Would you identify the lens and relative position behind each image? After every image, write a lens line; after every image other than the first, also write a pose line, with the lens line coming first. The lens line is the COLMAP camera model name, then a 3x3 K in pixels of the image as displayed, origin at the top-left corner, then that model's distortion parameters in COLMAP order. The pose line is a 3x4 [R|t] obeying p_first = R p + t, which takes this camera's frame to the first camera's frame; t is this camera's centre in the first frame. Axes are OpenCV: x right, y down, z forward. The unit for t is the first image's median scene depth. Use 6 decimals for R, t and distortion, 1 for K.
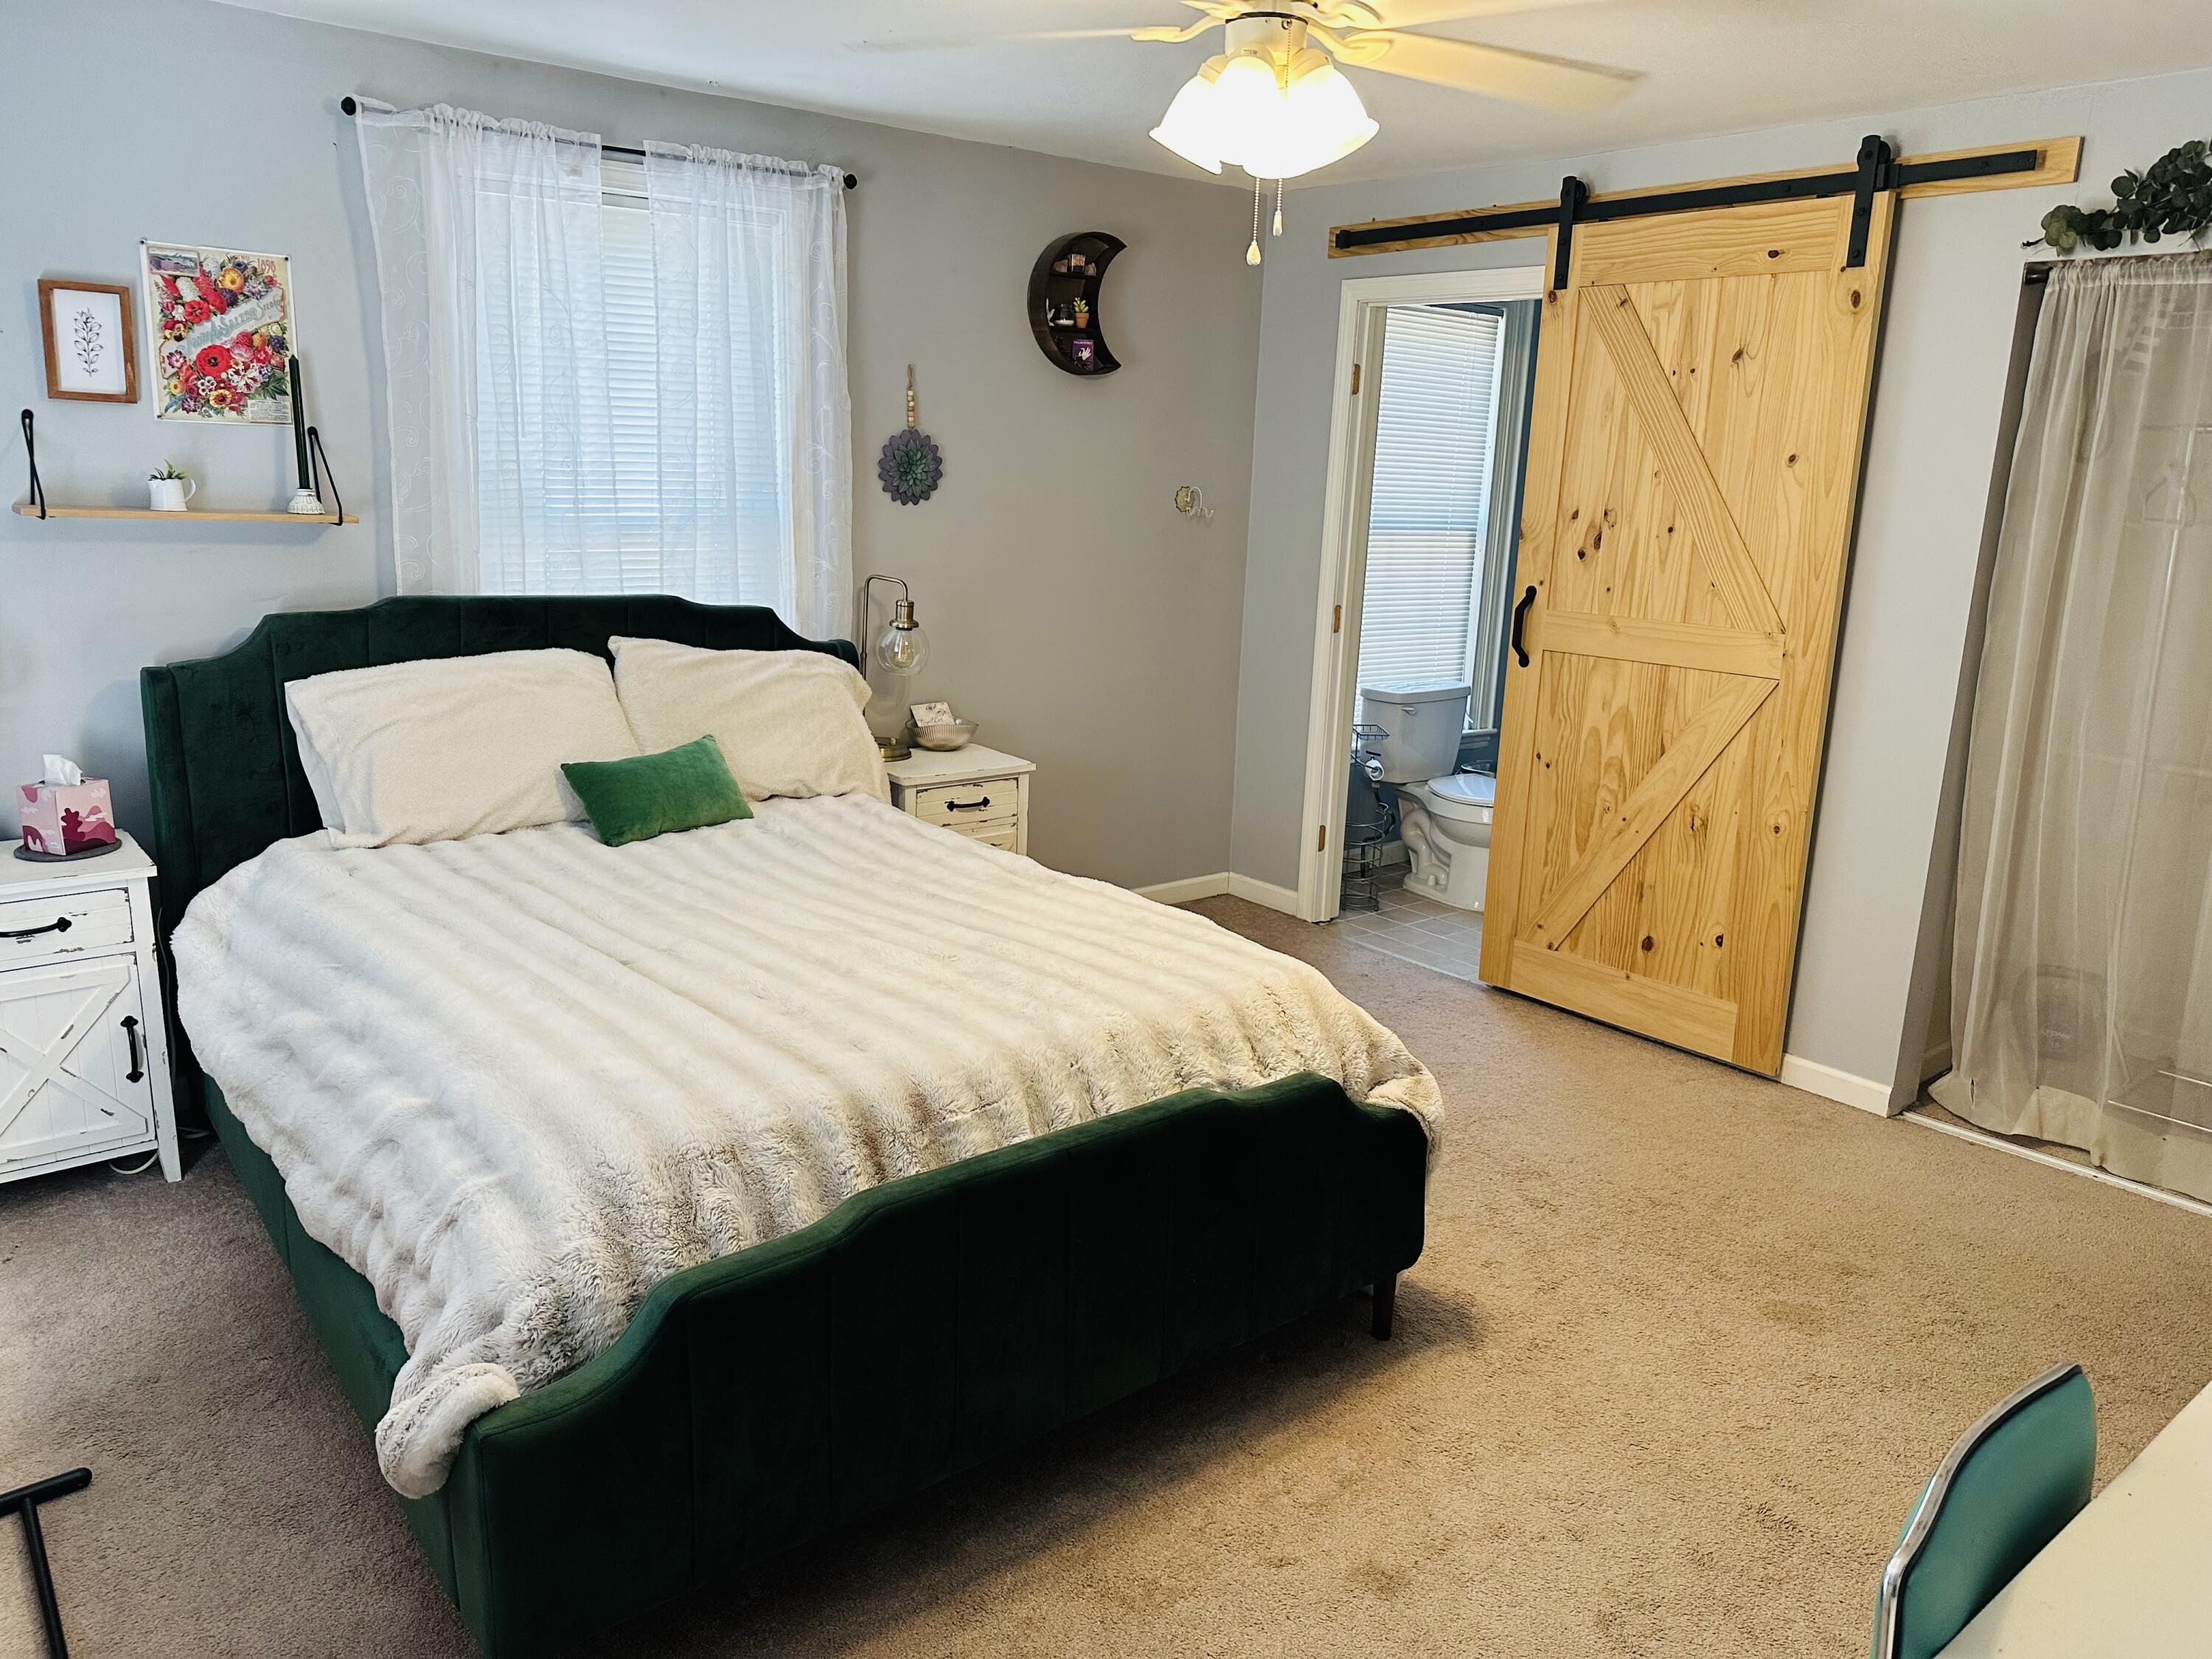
lens RADIAL K [[1553.5, 0, 1088.7], [0, 1553.5, 815.4], [0, 0, 1]] dist [0.063220, -0.079875]
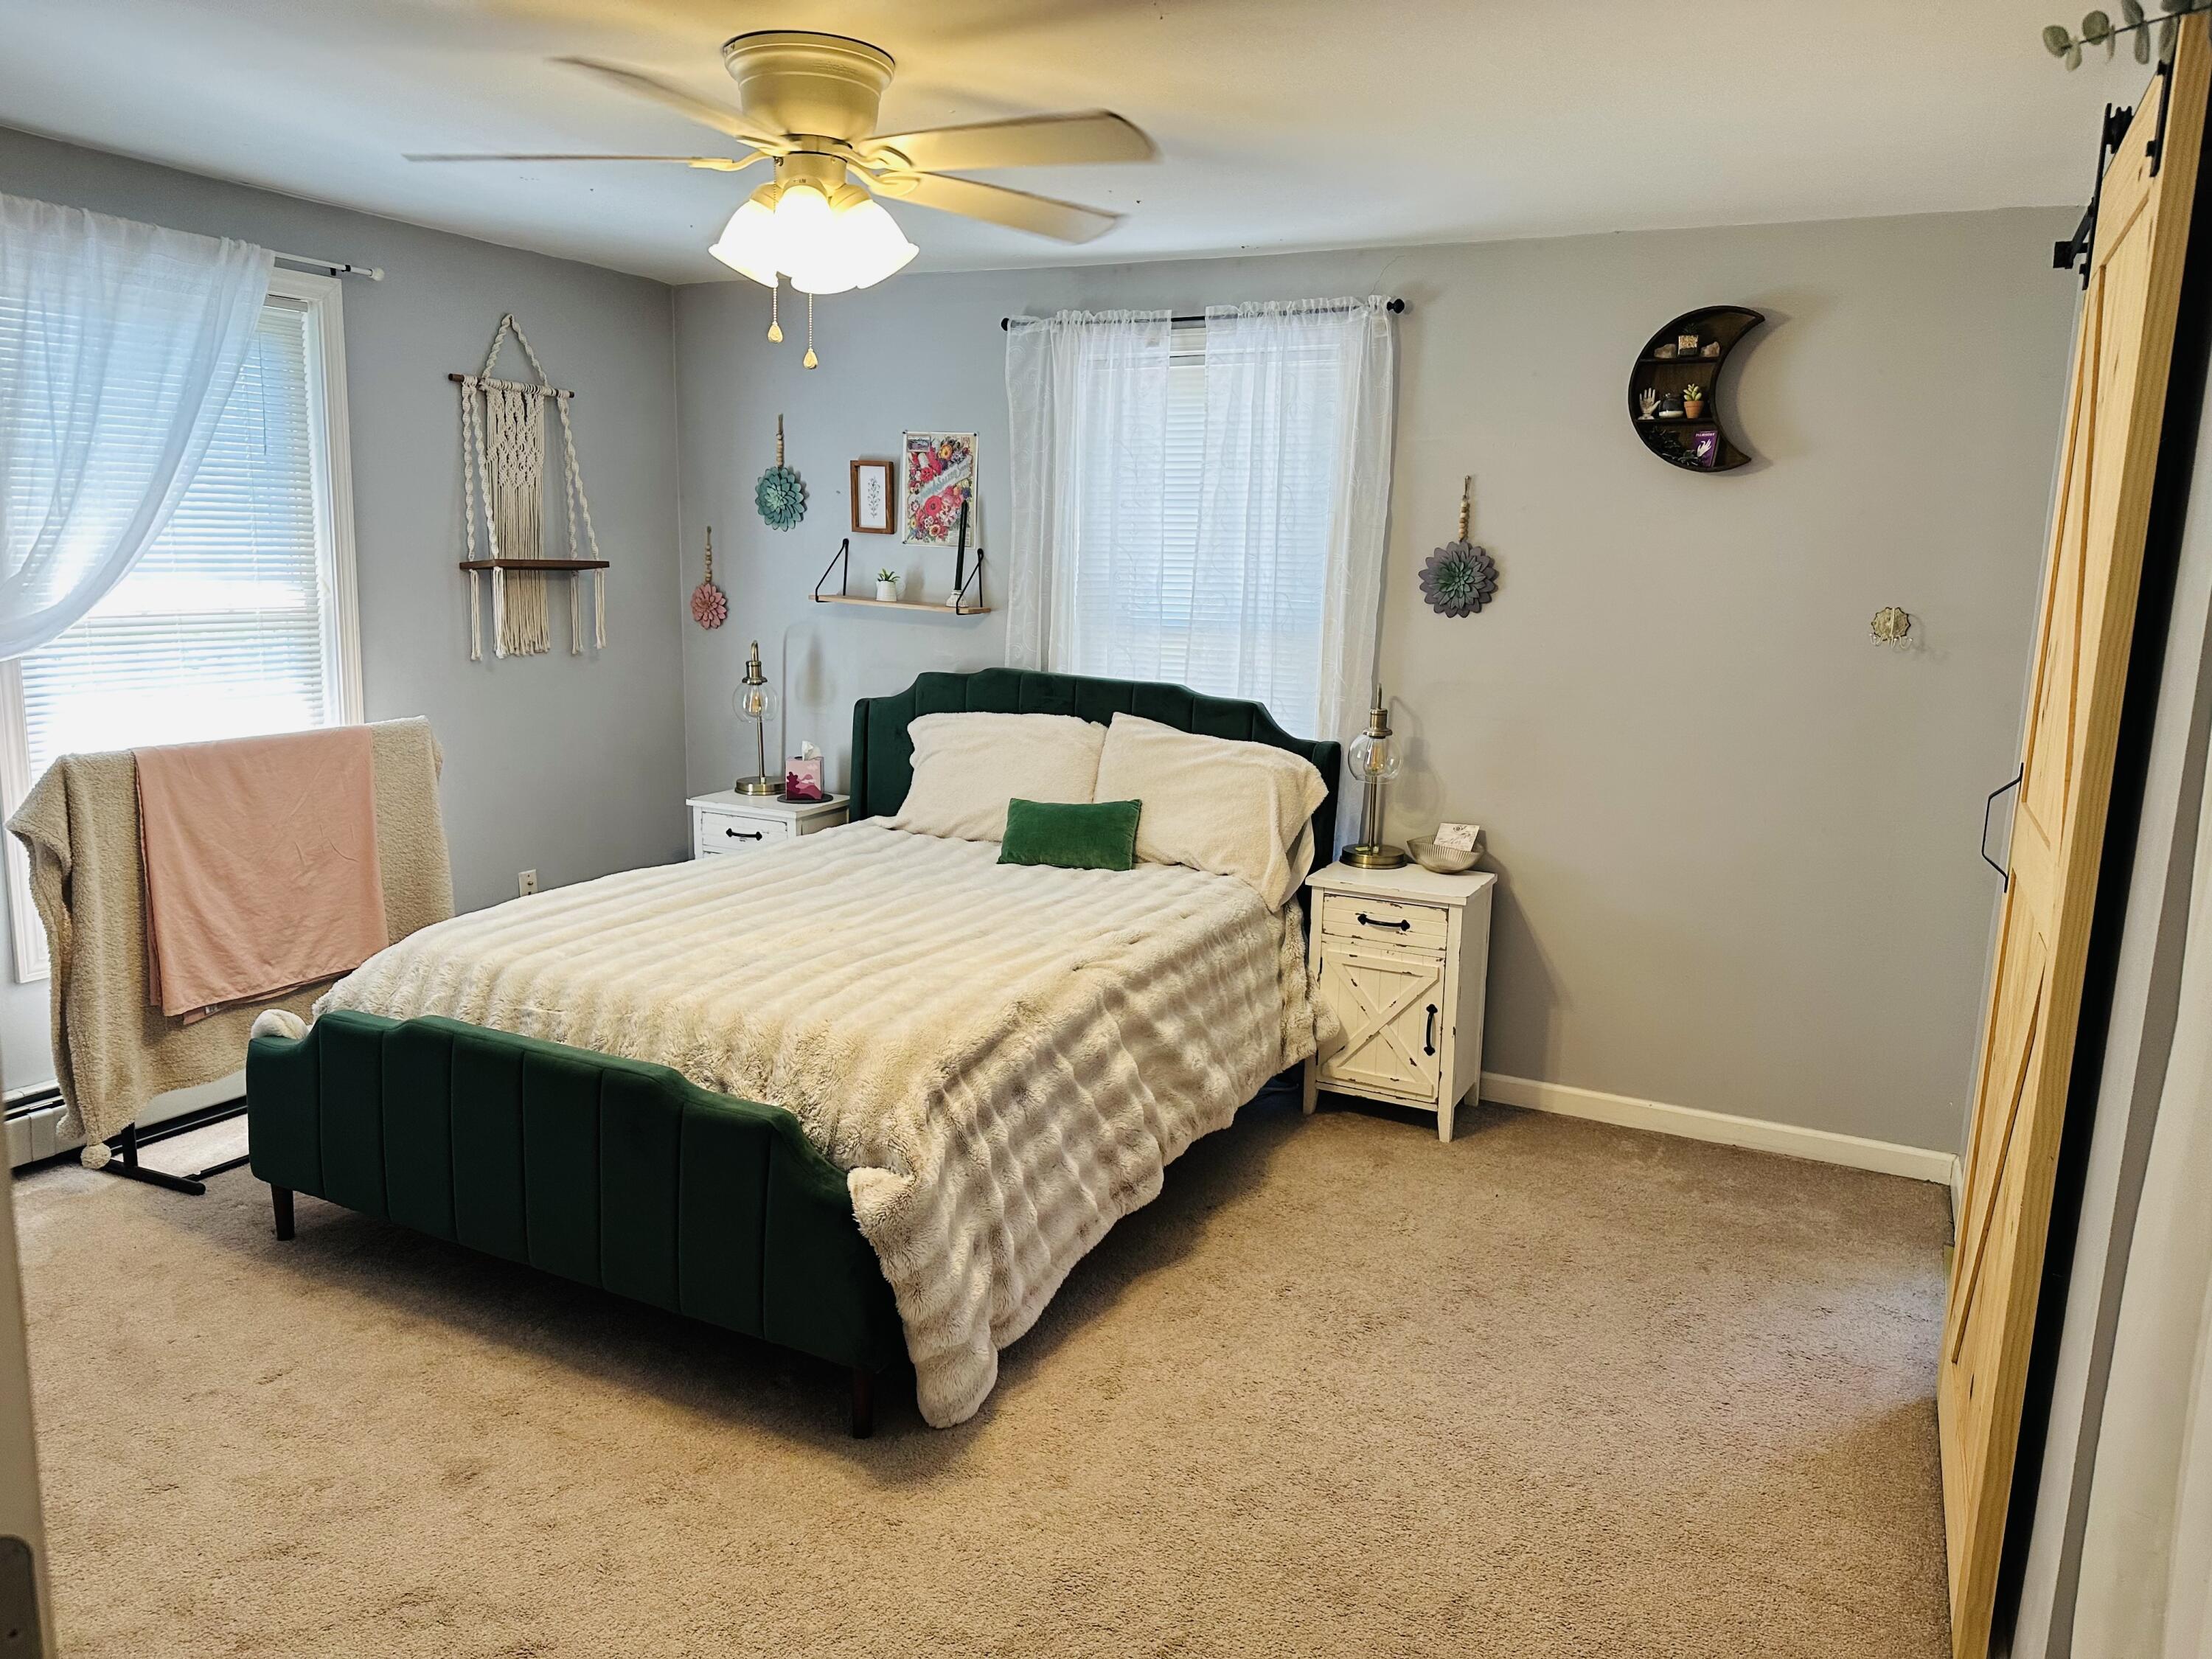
lens RADIAL K [[1553.5, 0, 1089.4], [0, 1553.5, 842.8], [0, 0, 1]] dist [0.063220, -0.079875]
pose [[0.409153, 0.155576, -0.899105, 0.846553], [-0.215617, 0.973937, 0.070404, -0.099972], [0.886625, 0.165057, 0.432034, 0.489397]]
